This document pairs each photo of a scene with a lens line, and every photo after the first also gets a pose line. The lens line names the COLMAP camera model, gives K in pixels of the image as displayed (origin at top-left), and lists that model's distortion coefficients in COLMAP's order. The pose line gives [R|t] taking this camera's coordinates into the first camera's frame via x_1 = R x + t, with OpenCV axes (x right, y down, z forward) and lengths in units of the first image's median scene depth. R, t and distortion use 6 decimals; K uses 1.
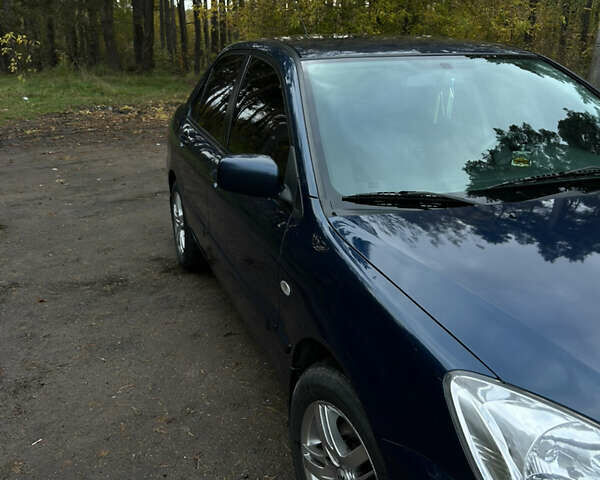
lens RADIAL K [[621.3, 0, 300.5], [0, 621.3, 272.9], [0, 0, 1]] dist [0.046525, -0.007187]
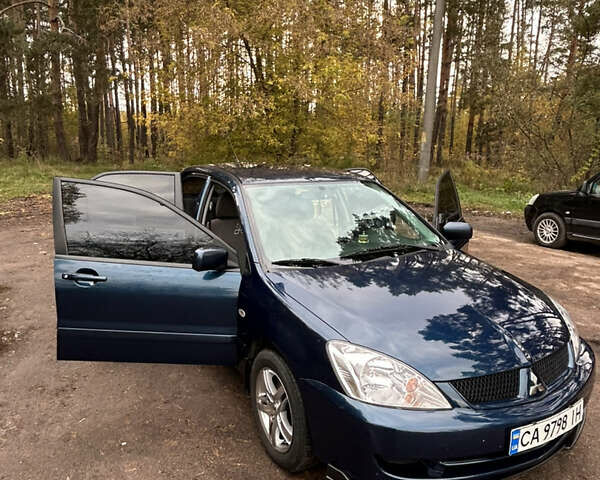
lens RADIAL K [[602.7, 0, 300.0], [0, 602.7, 240.0], [0, 0, 1]] dist [0.030865, -0.040408]
pose [[0.985508, -0.020303, 0.168411, -0.101326], [0.044210, 0.989242, -0.139448, 0.045455], [-0.163768, 0.144873, 0.975803, -0.528887]]
